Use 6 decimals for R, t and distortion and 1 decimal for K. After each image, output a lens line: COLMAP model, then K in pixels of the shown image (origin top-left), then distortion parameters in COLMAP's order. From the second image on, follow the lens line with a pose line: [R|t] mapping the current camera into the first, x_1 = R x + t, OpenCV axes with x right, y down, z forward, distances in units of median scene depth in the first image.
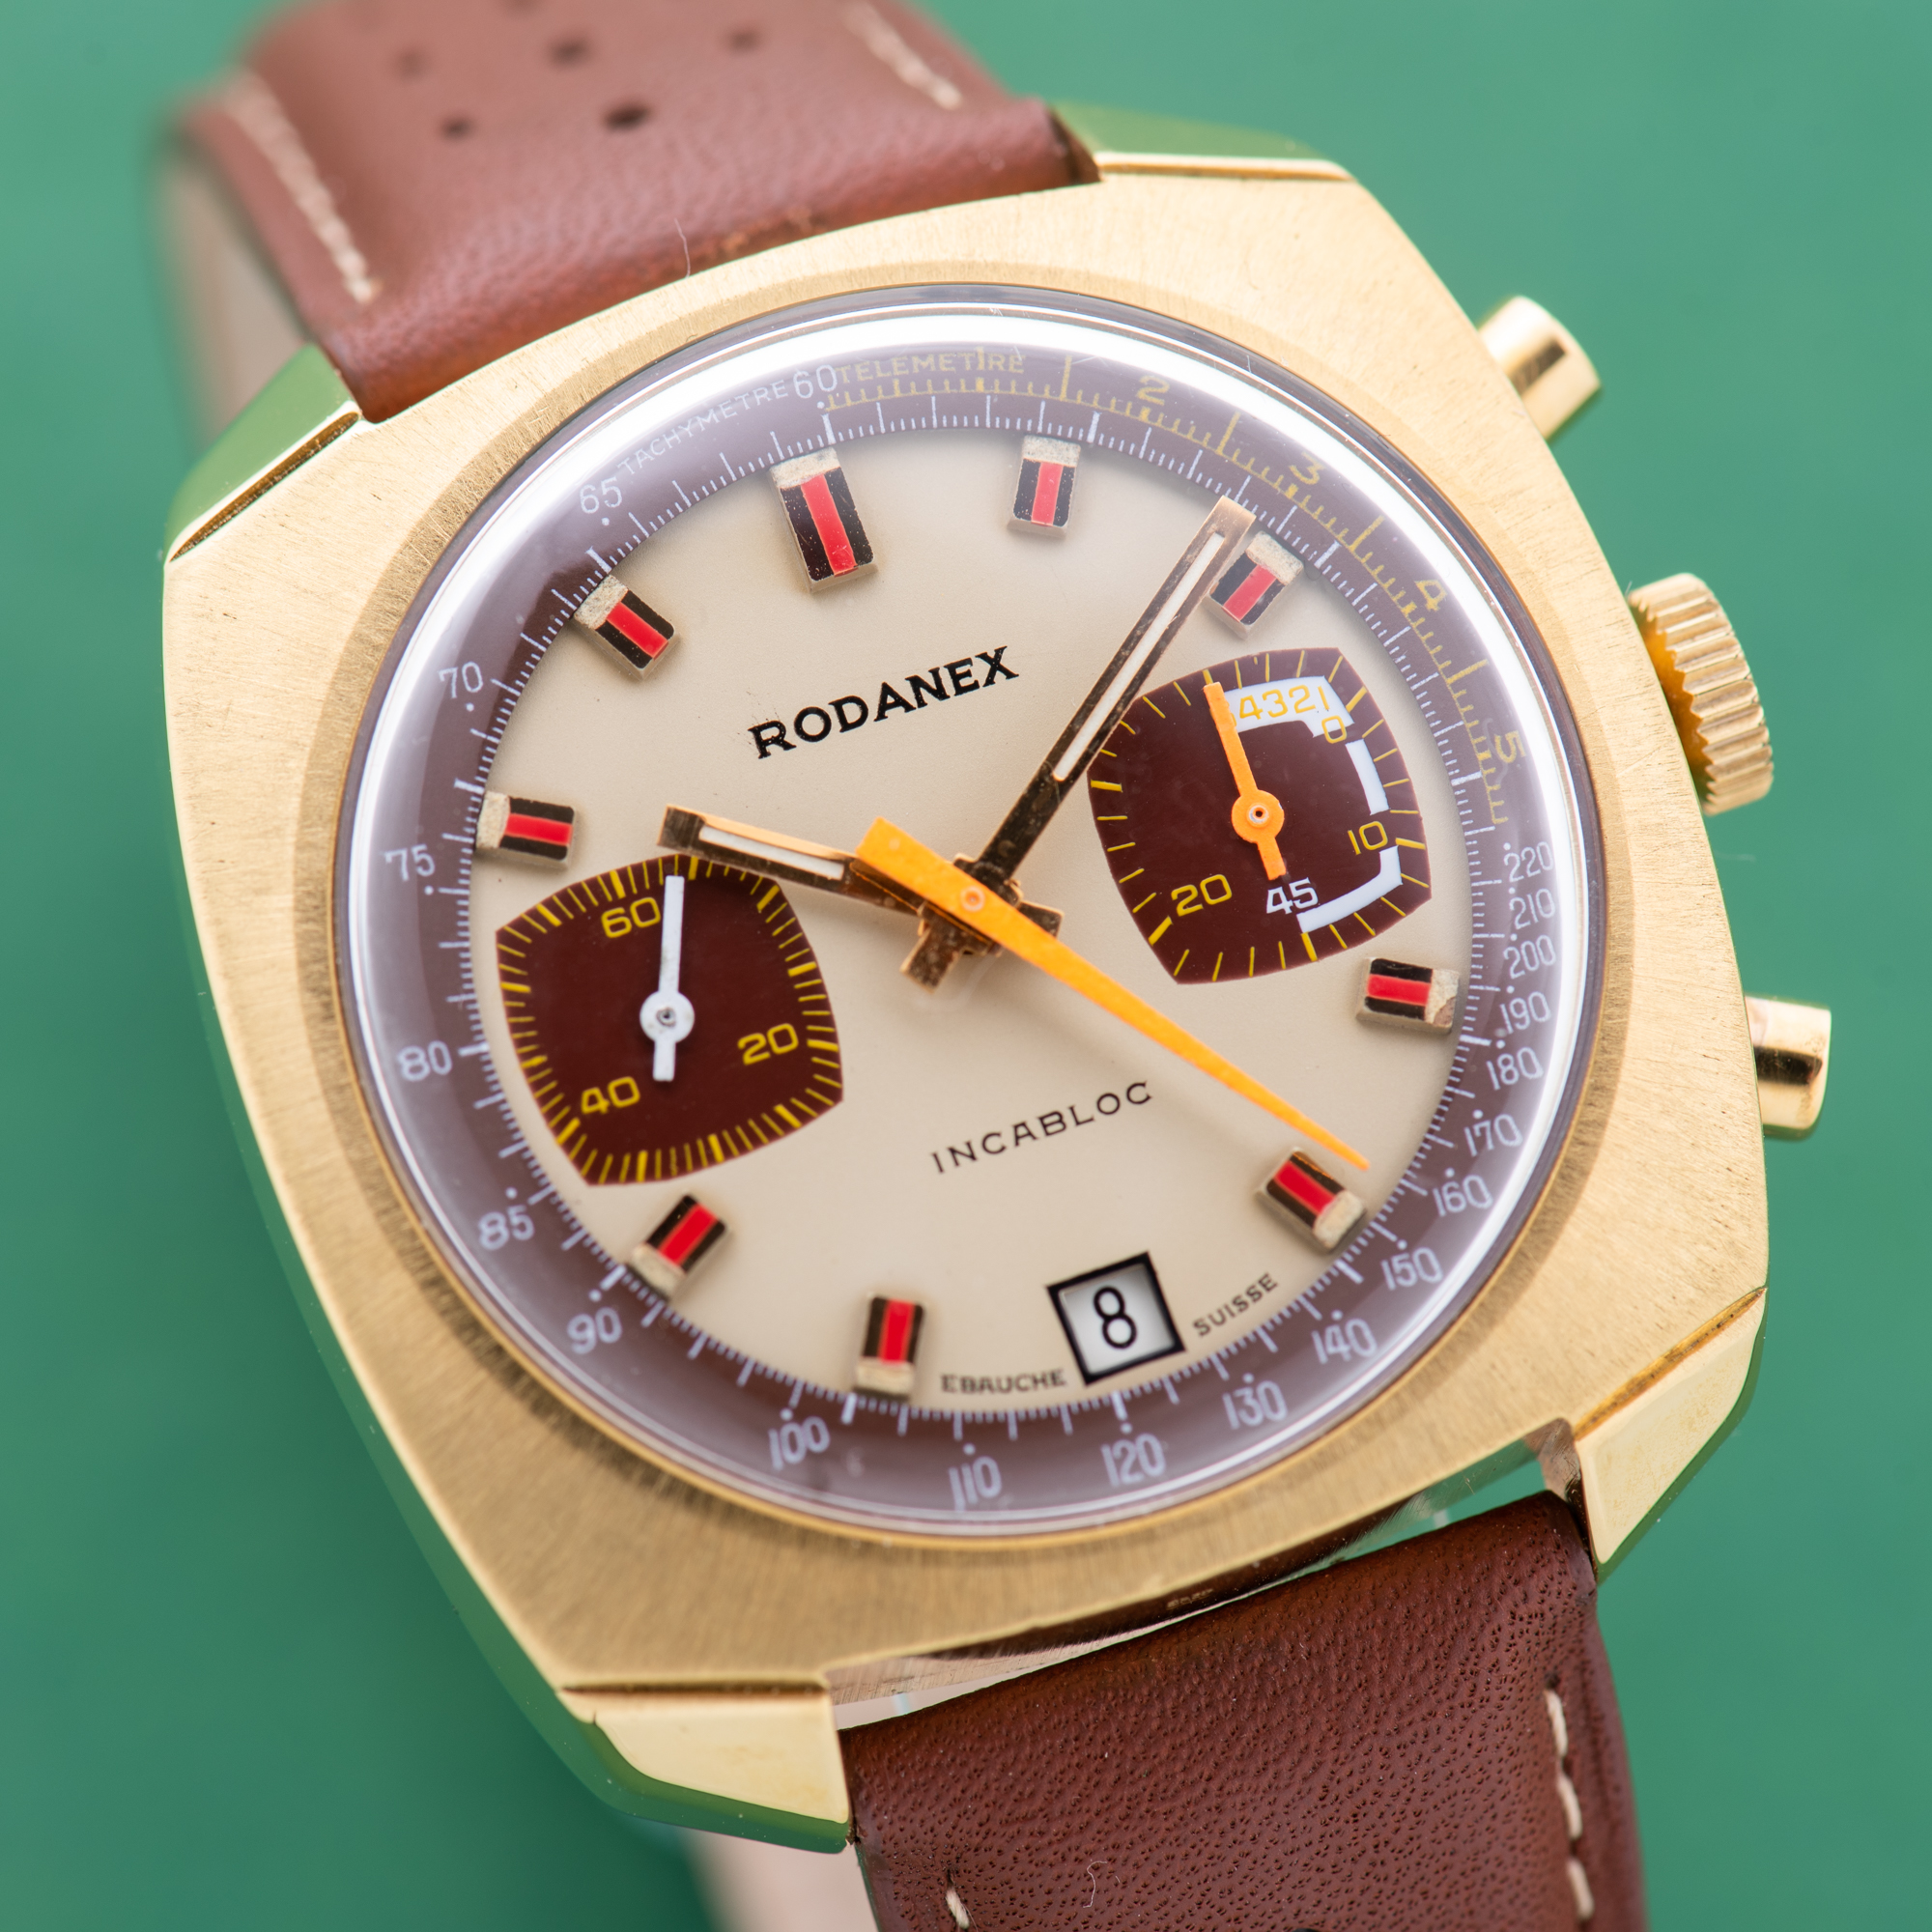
lens RADIAL K [[13778.7, 0, 966.0], [0, 13778.7, 966.0], [0, 0, 1]] dist [-0.263538, 21.119558]
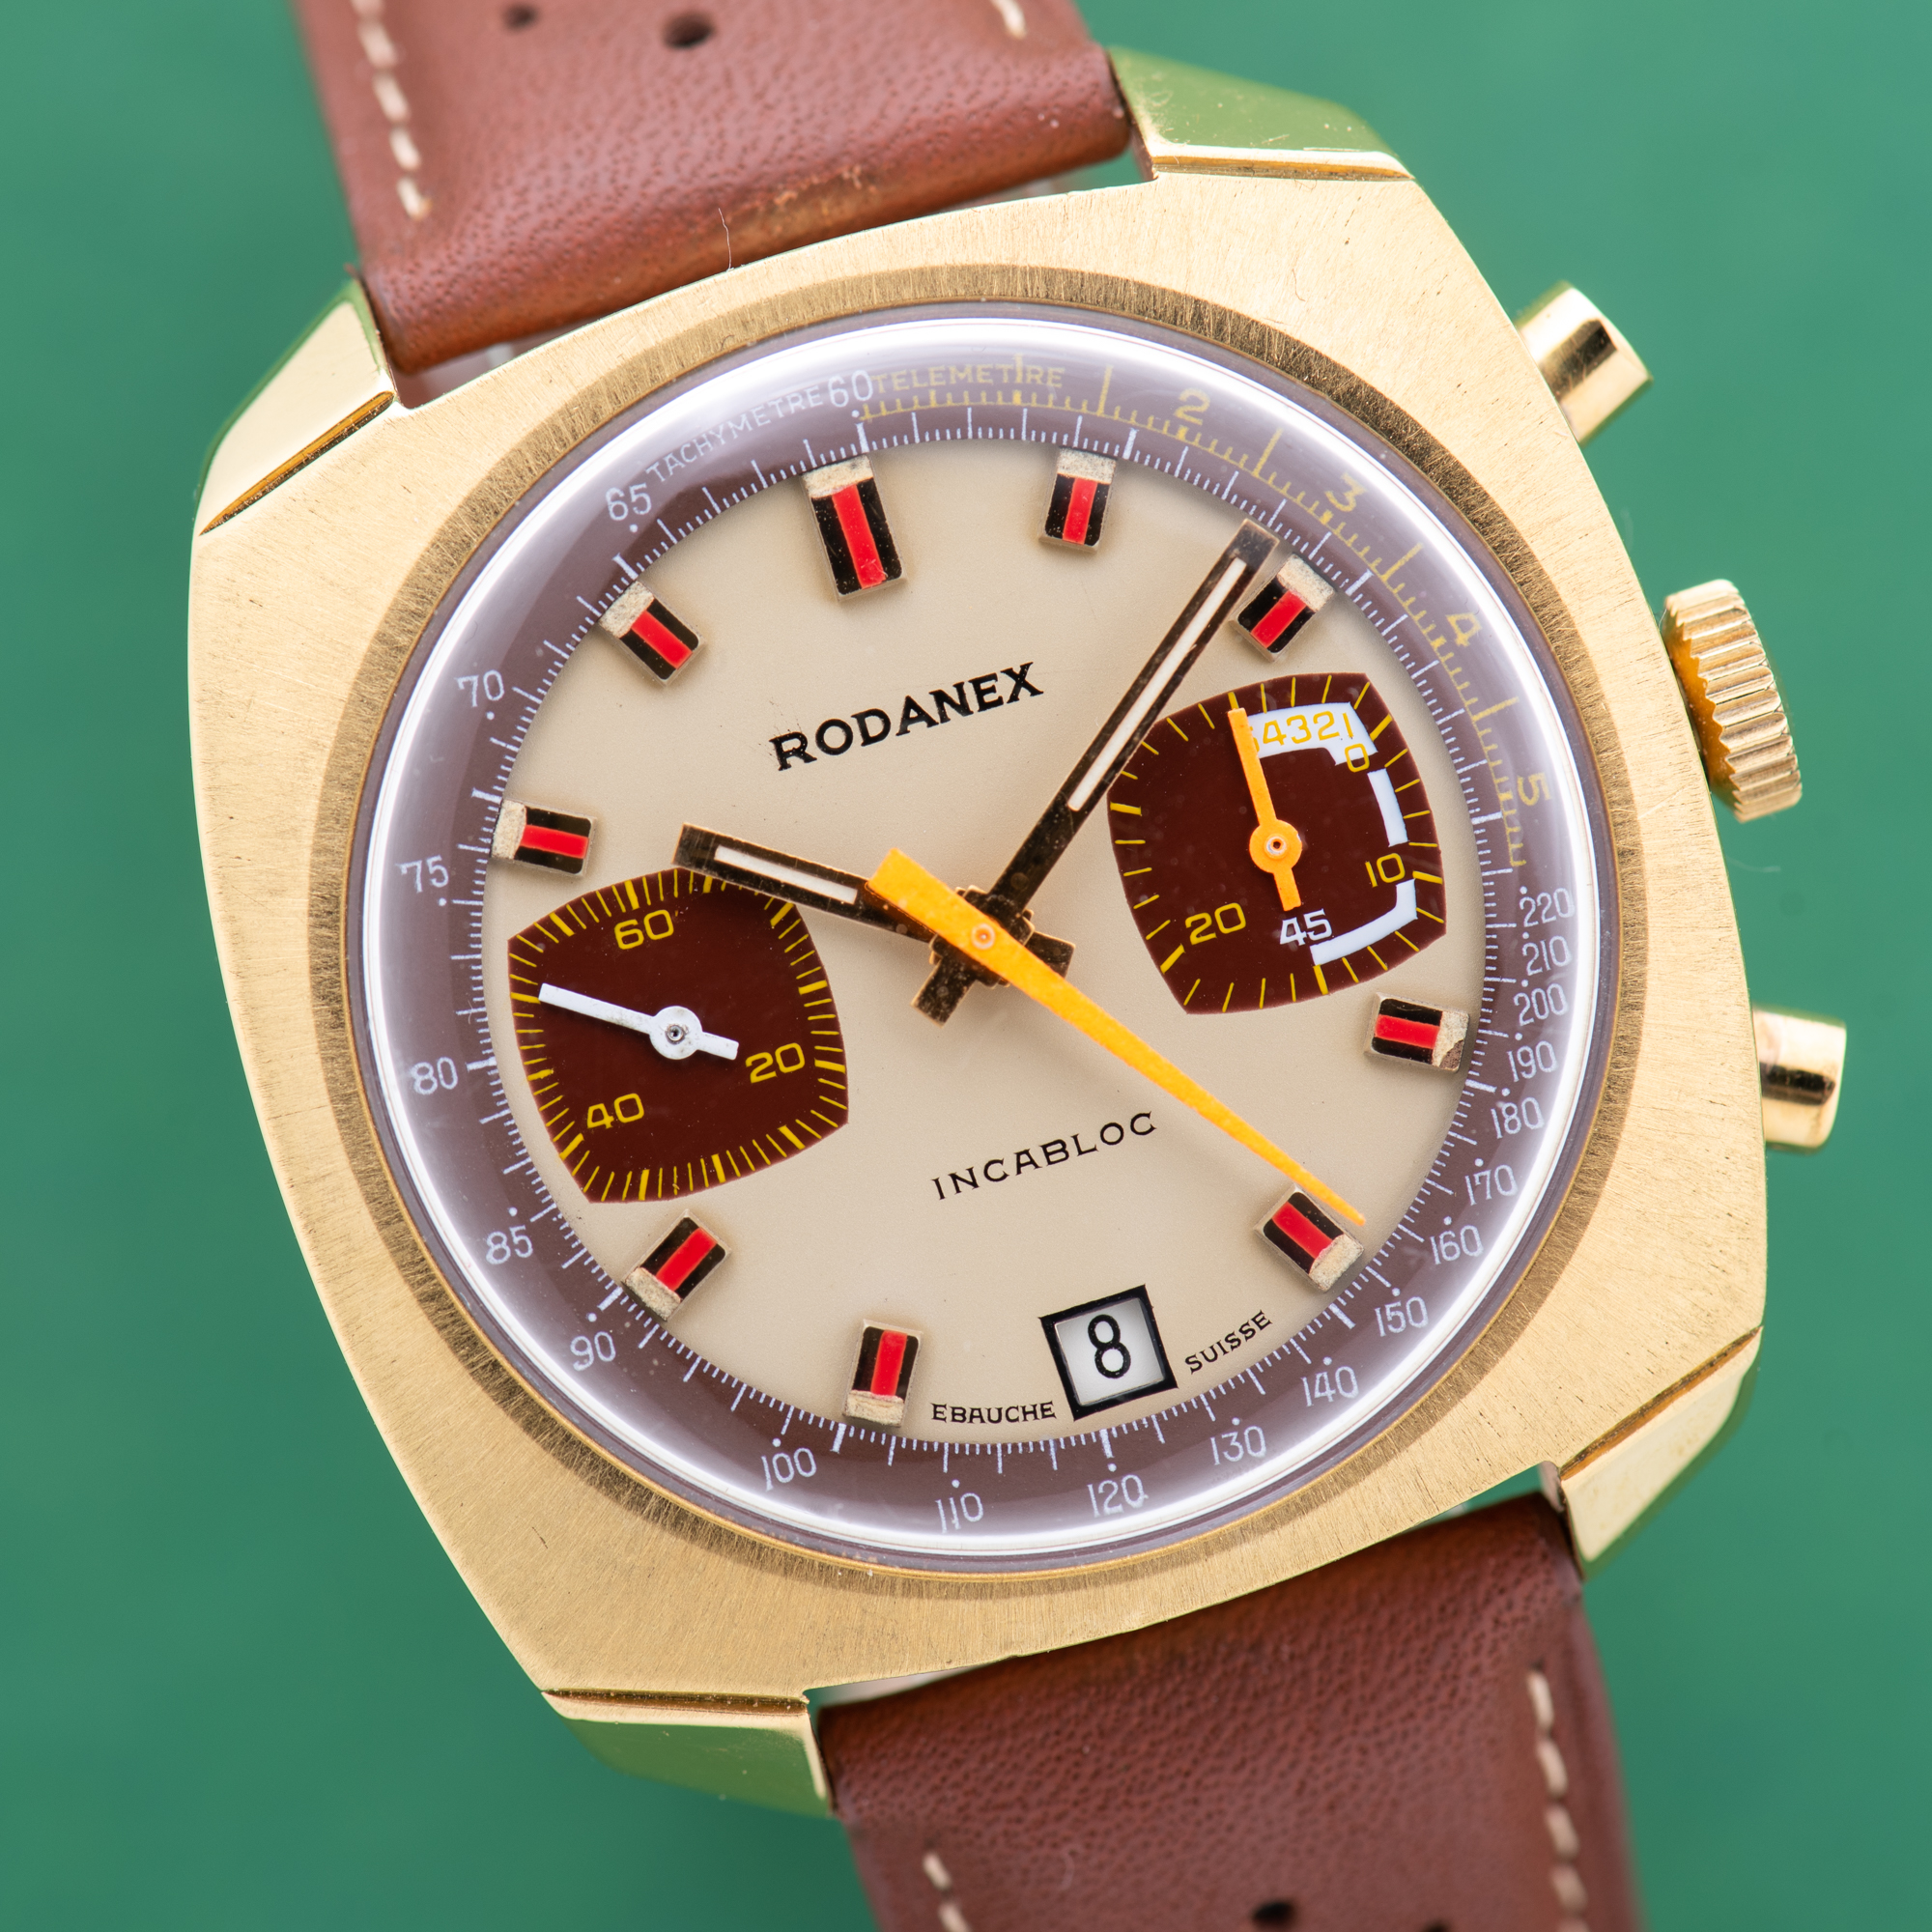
lens RADIAL K [[13778.7, 0, 966.0], [0, 13778.7, 966.0], [0, 0, 1]] dist [-0.263538, 21.119558]
pose [[0.998225, 0.046855, -0.036774, 0.035944], [-0.037803, 0.975495, 0.216751, -0.218387], [0.046029, -0.214976, 0.975534, 0.022434]]
